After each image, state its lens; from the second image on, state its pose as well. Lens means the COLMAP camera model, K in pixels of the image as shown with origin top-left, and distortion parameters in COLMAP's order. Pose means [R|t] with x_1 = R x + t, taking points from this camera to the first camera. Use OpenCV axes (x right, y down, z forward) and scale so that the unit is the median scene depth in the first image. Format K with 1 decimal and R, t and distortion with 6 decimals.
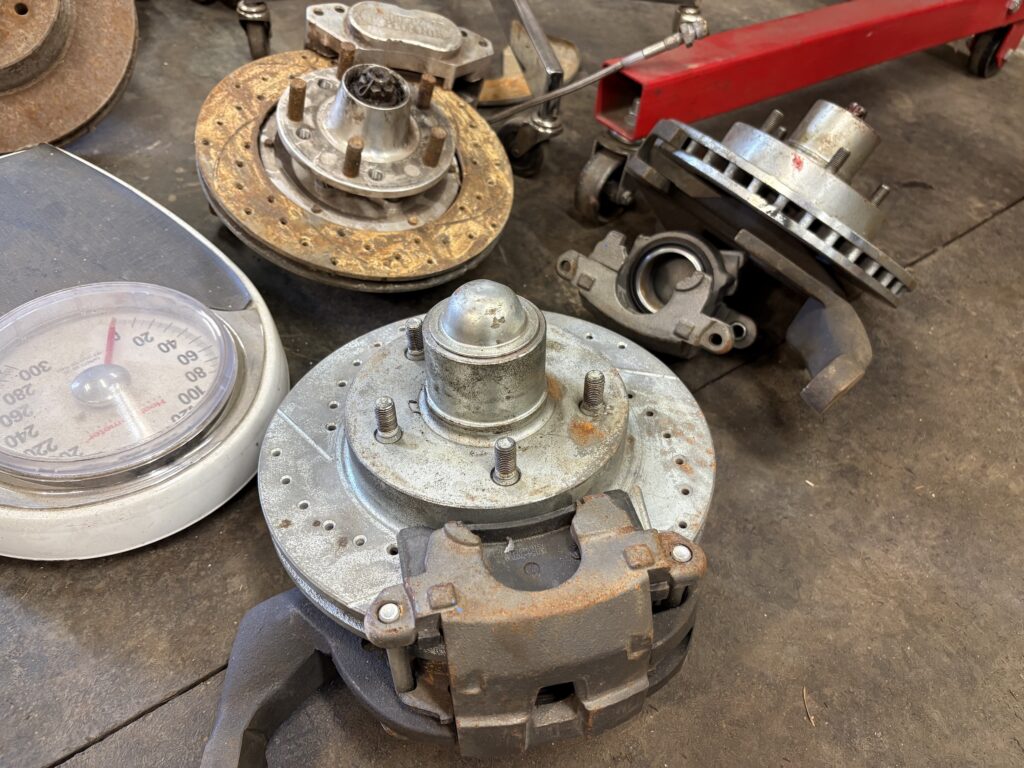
lens RADIAL K [[780.2, 0, 512.0], [0, 780.2, 384.0], [0, 0, 1]] dist [0.008396, -0.062404]
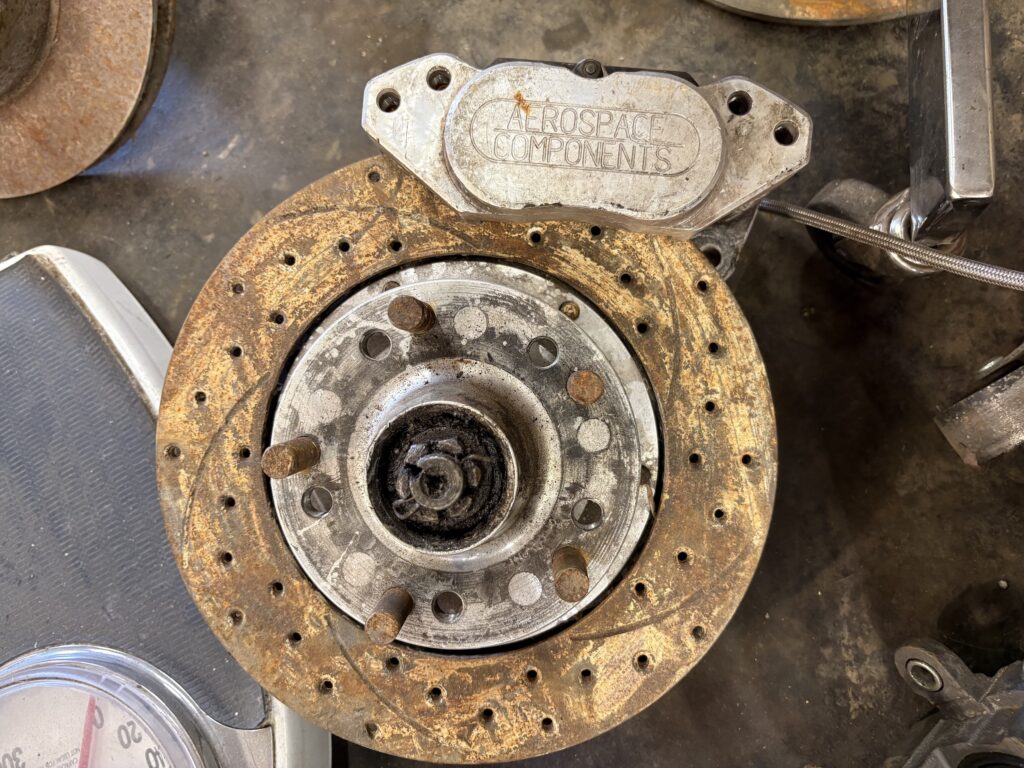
lens RADIAL K [[780.2, 0, 512.0], [0, 780.2, 384.0], [0, 0, 1]] dist [0.008396, -0.062404]
pose [[0.915029, 0.233655, -0.328829, -0.005812], [-0.025626, 0.847188, 0.530675, -0.639962], [0.402574, -0.477156, 0.781189, 0.681664]]
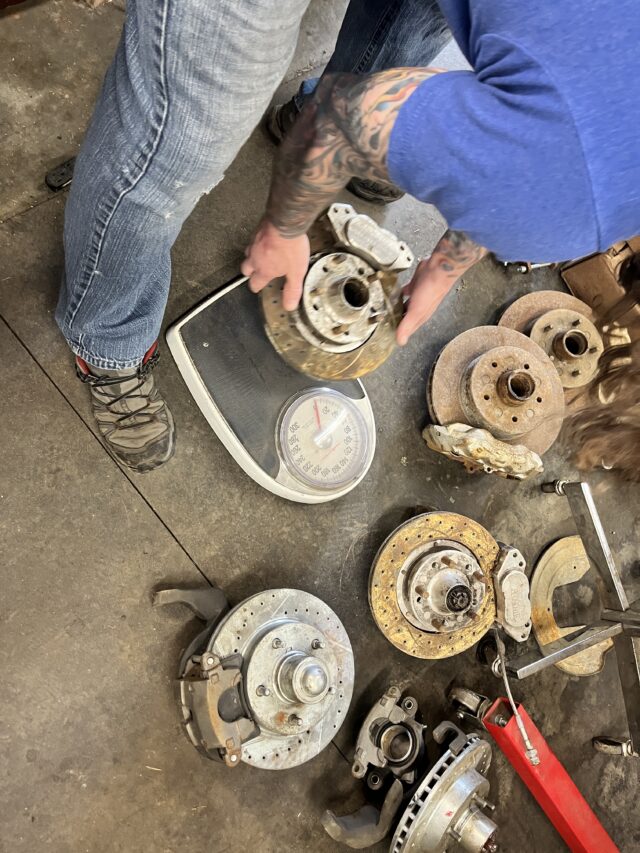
lens RADIAL K [[636.6, 0, 334.7], [0, 636.6, 425.4], [0, 0, 1]] dist [0.078599, -0.120952]
pose [[0.067895, 0.972702, -0.221901, -0.264375], [-0.956402, 0.126778, 0.263101, -0.566917], [0.284051, 0.194364, 0.938902, -0.857236]]
